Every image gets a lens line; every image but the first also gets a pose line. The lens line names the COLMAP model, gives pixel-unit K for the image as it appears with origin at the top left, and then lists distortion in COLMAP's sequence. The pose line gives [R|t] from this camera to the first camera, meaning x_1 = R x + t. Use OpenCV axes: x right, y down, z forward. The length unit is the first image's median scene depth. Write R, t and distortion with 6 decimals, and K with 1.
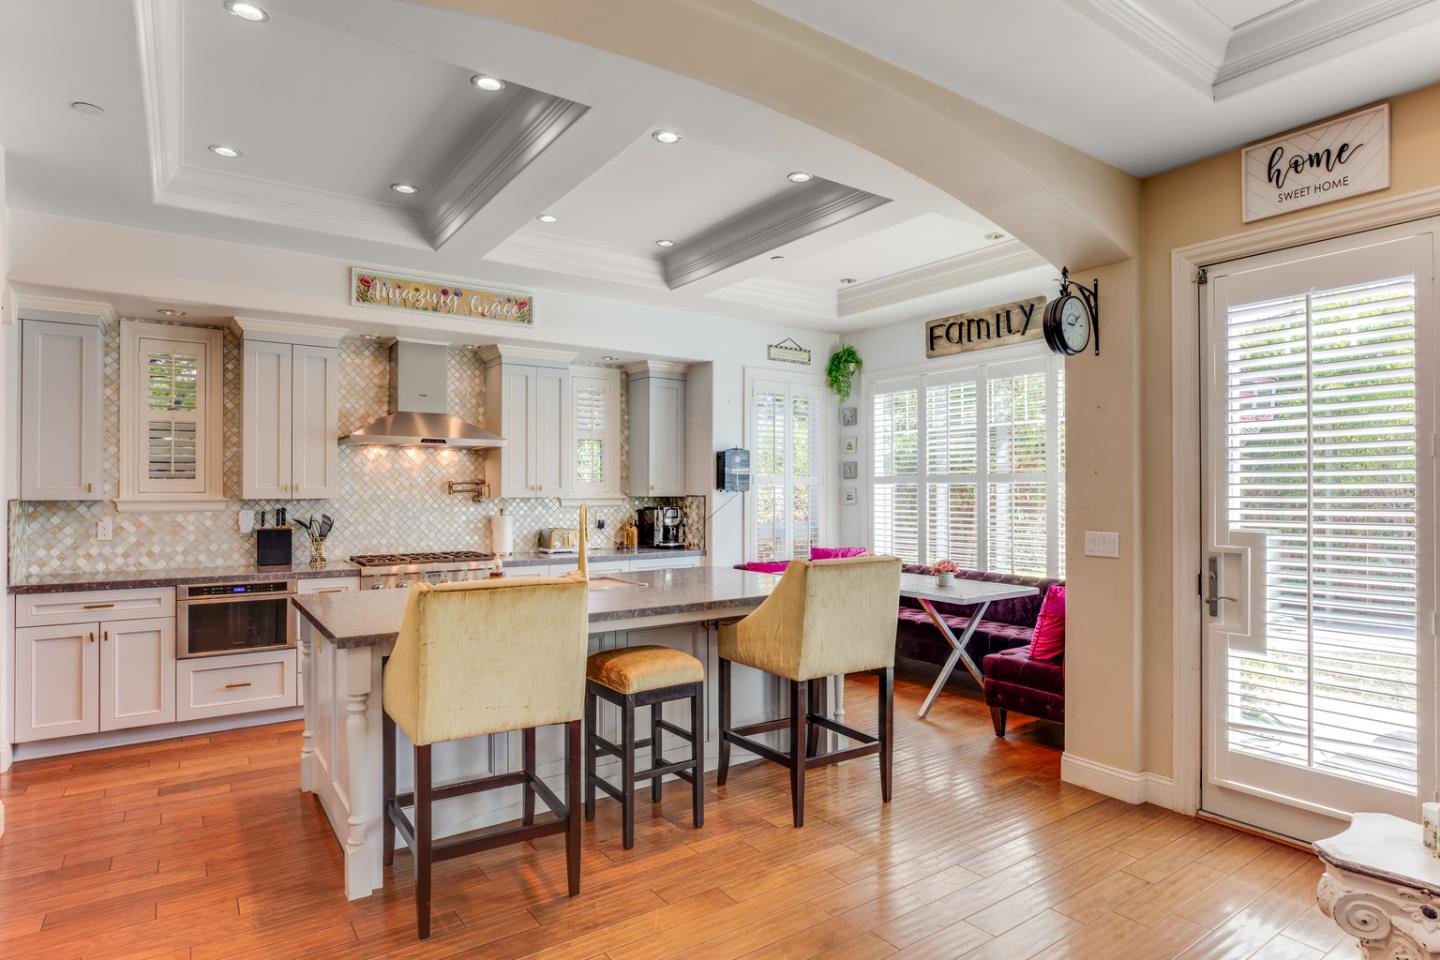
lens RADIAL K [[760.6, 0, 725.0], [0, 760.6, 484.3], [0, 0, 1]] dist [0.003803, -0.000275]
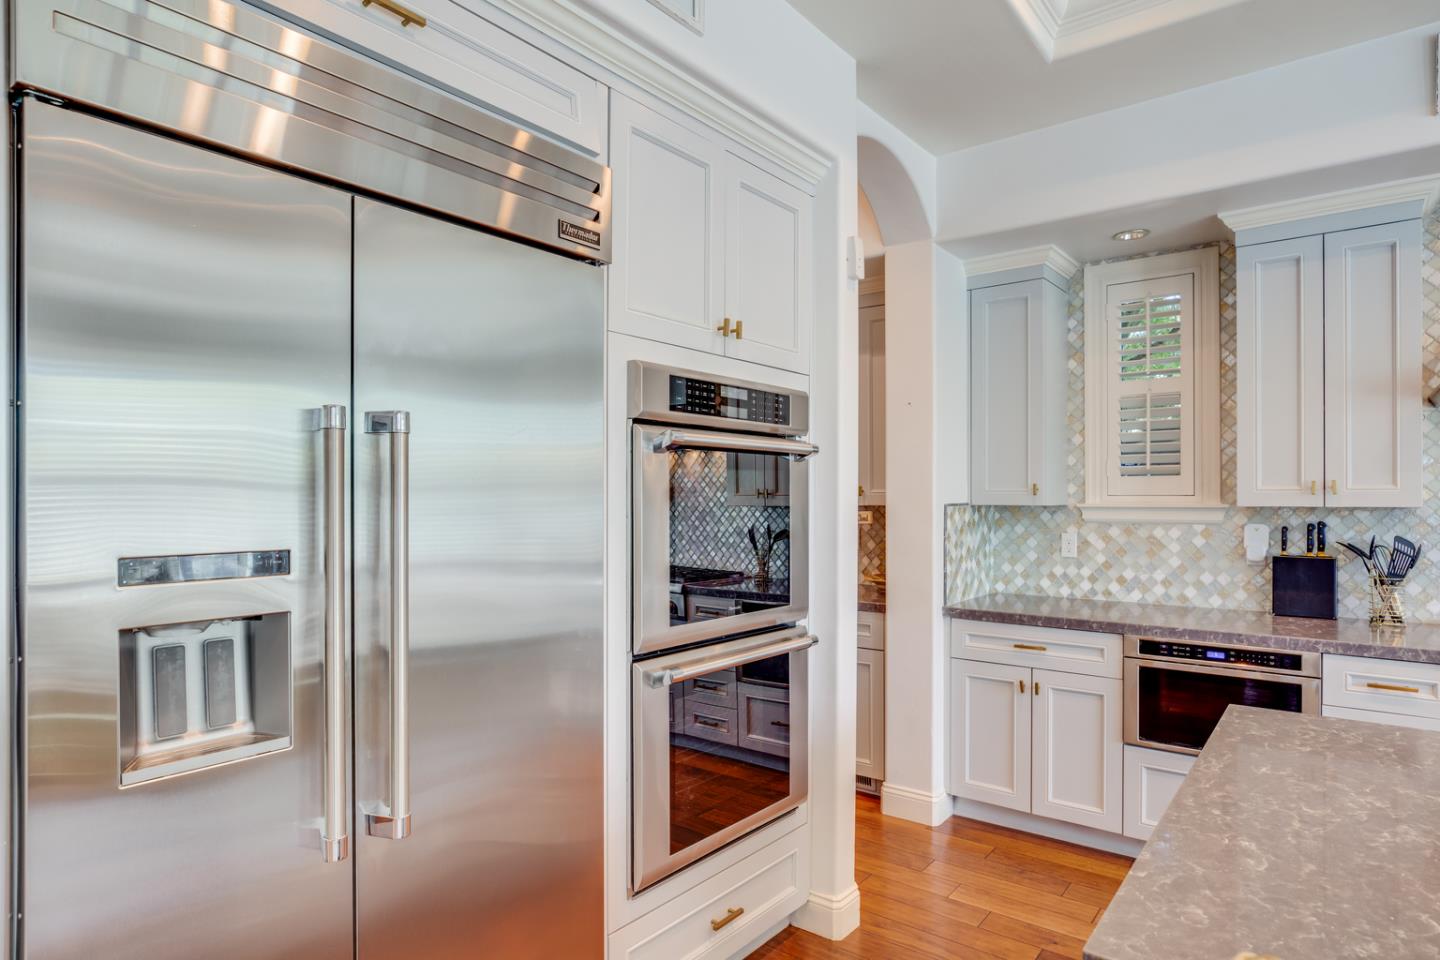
lens RADIAL K [[808.5, 0, 717.2], [0, 808.5, 496.7], [0, 0, 1]] dist [-0.008933, 0.001517]
pose [[0.272464, 0.003694, -0.962159, -0.130390], [0.011695, 0.999906, 0.007151, 0.001957], [0.962095, -0.013201, 0.272396, 0.457648]]
